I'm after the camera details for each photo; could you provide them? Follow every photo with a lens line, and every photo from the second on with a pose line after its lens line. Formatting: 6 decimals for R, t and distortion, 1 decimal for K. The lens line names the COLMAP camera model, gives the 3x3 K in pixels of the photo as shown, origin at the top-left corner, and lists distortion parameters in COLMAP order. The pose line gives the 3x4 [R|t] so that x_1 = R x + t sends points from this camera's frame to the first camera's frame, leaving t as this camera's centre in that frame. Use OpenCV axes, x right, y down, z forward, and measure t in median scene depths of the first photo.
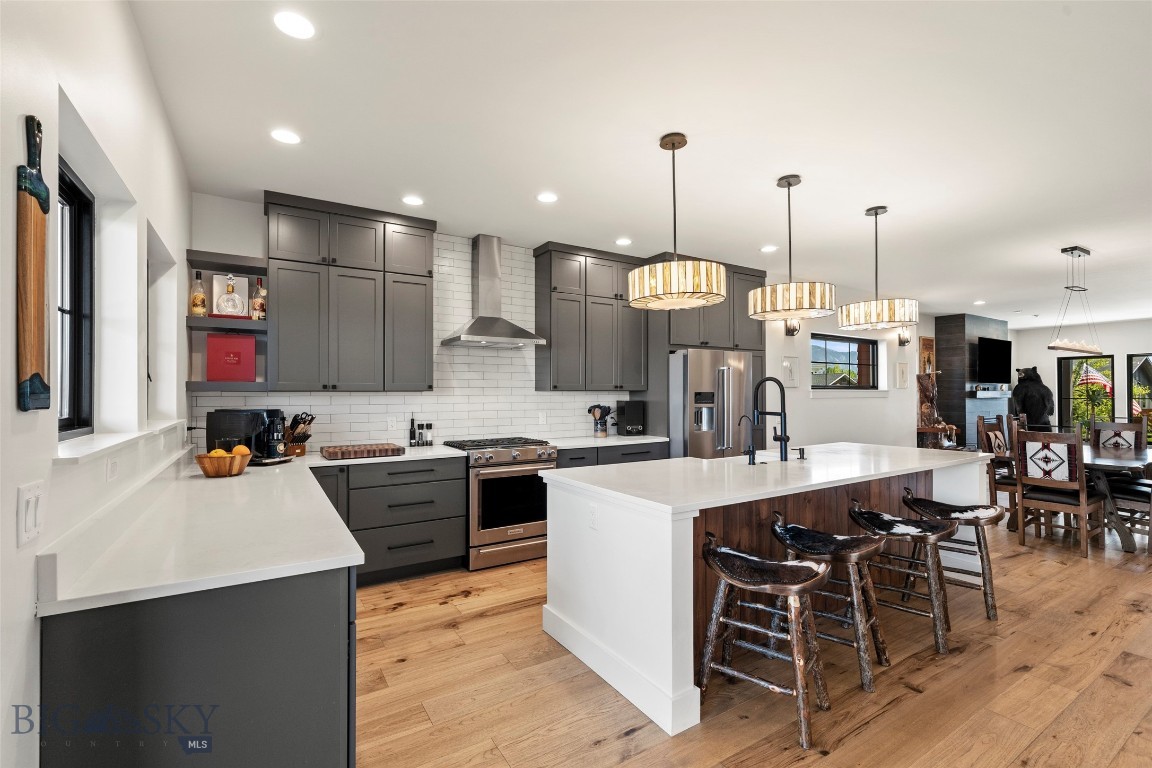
lens RADIAL K [[504.3, 0, 577.5], [0, 504.3, 390.3], [0, 0, 1]] dist [0.005459, 0.000065]
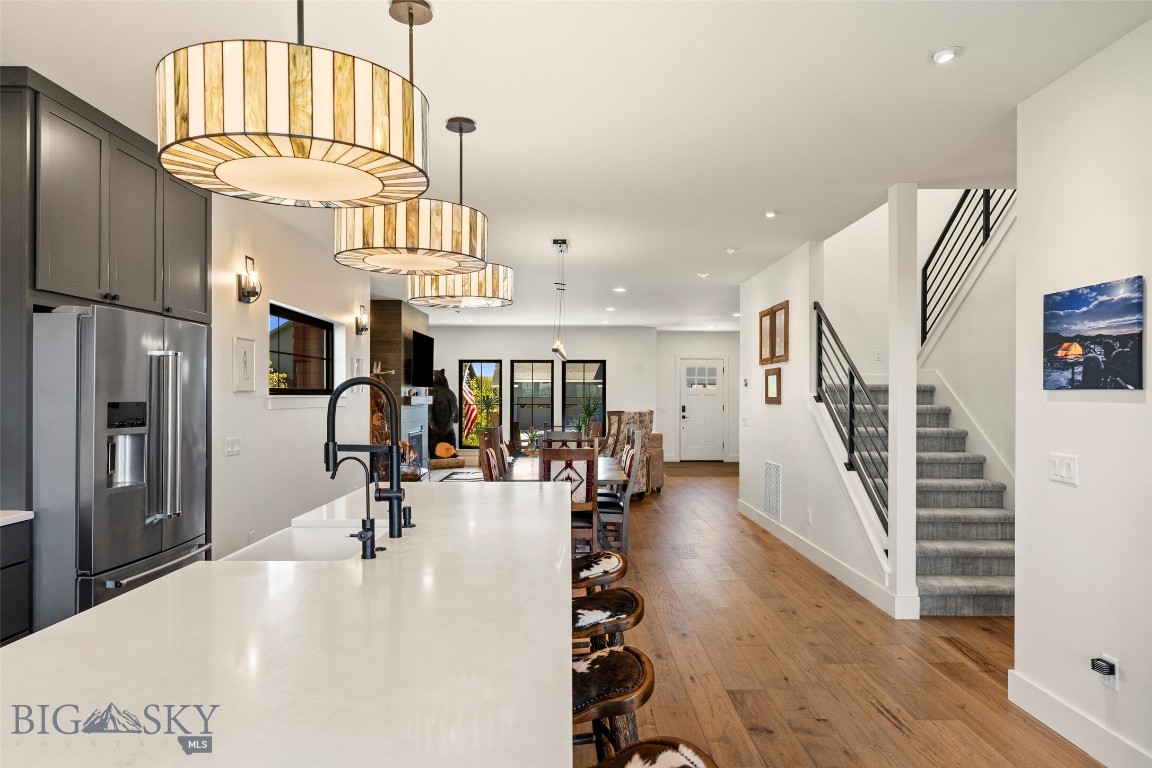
lens RADIAL K [[714.6, 0, 569.2], [0, 714.6, 396.5], [0, 0, 1]] dist [0.003177, -0.000150]
pose [[0.535466, 0.002549, 0.844553, -0.098903], [-0.009194, 0.999954, 0.002811, -0.008537], [-0.844507, -0.009270, 0.535465, 0.347571]]
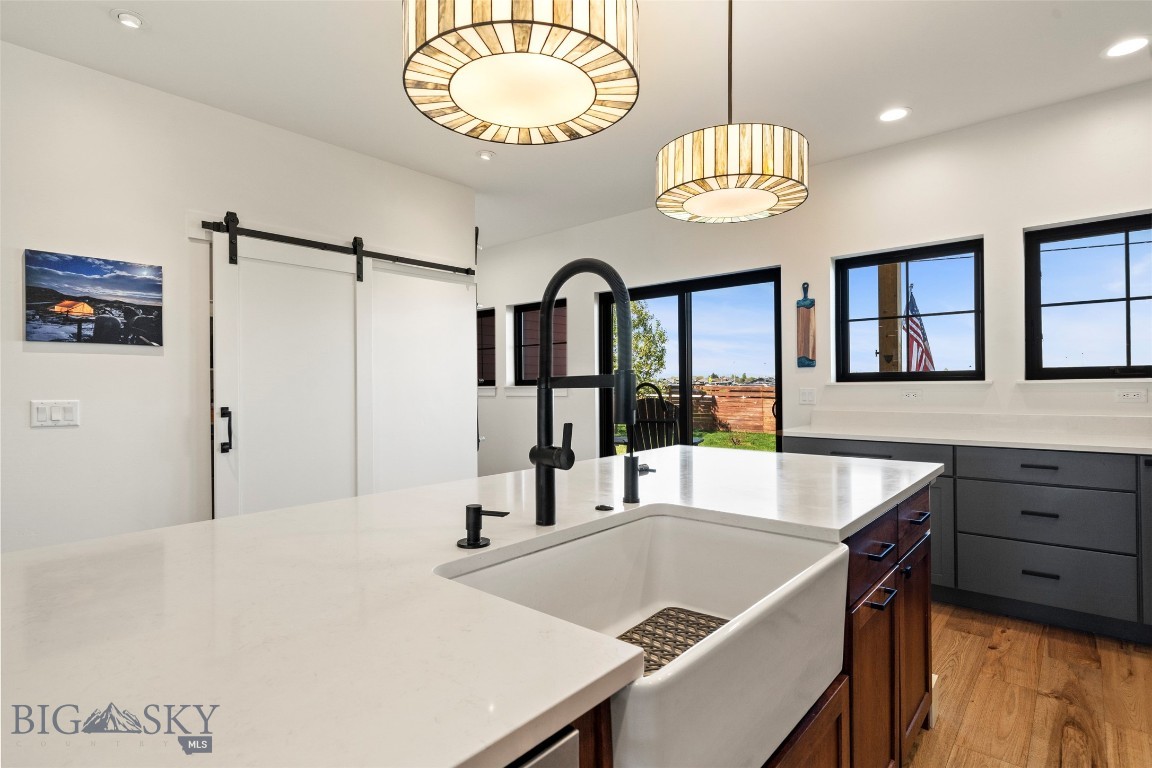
lens RADIAL K [[582.5, 0, 576.0], [0, 582.5, 384.0], [0, 0, 1]] dist [0.003467, 0.000767]
pose [[-0.957017, 0.013148, -0.289735, 0.386971], [0.015450, 0.999865, -0.005662, 0.039024], [0.289621, -0.009895, -0.957090, 1.066114]]
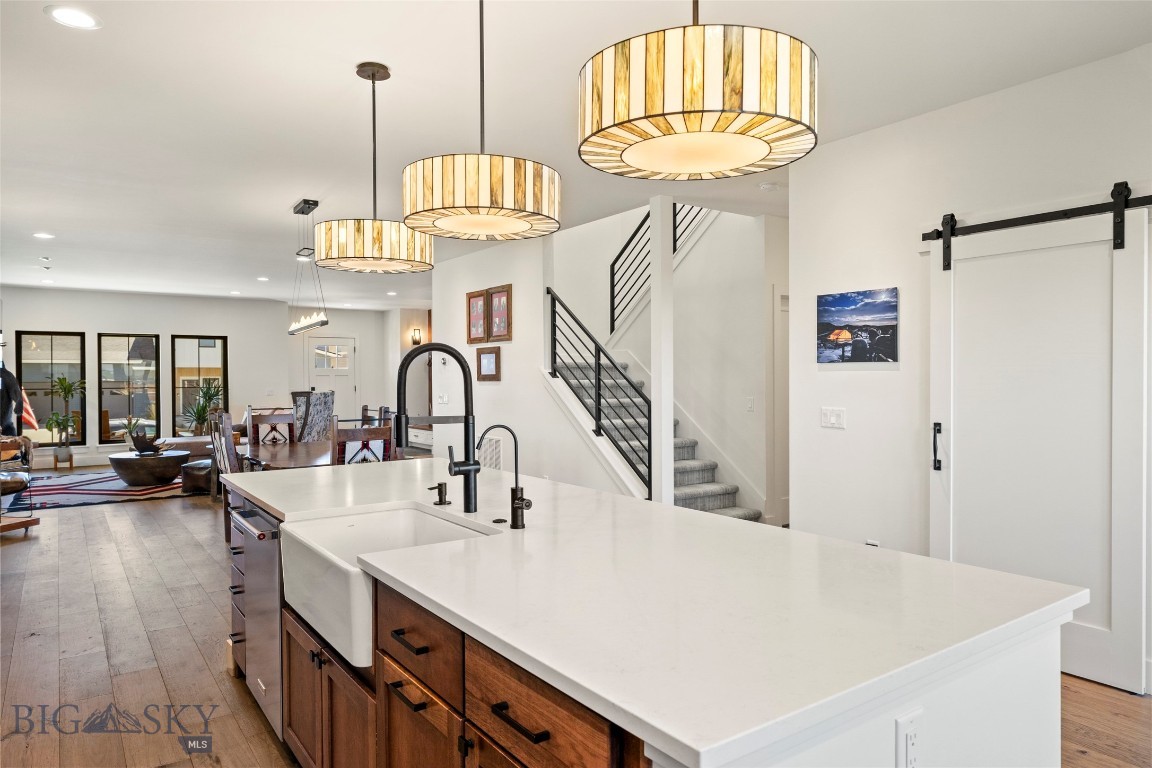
lens RADIAL K [[732.0, 0, 573.9], [0, 732.0, 381.9], [0, 0, 1]] dist [0.004938, 0.002393]
pose [[-0.050806, -0.002815, 0.998705, -0.252006], [-0.000865, 0.999996, 0.002775, 0.006337], [-0.998708, -0.000723, -0.050808, 0.721426]]
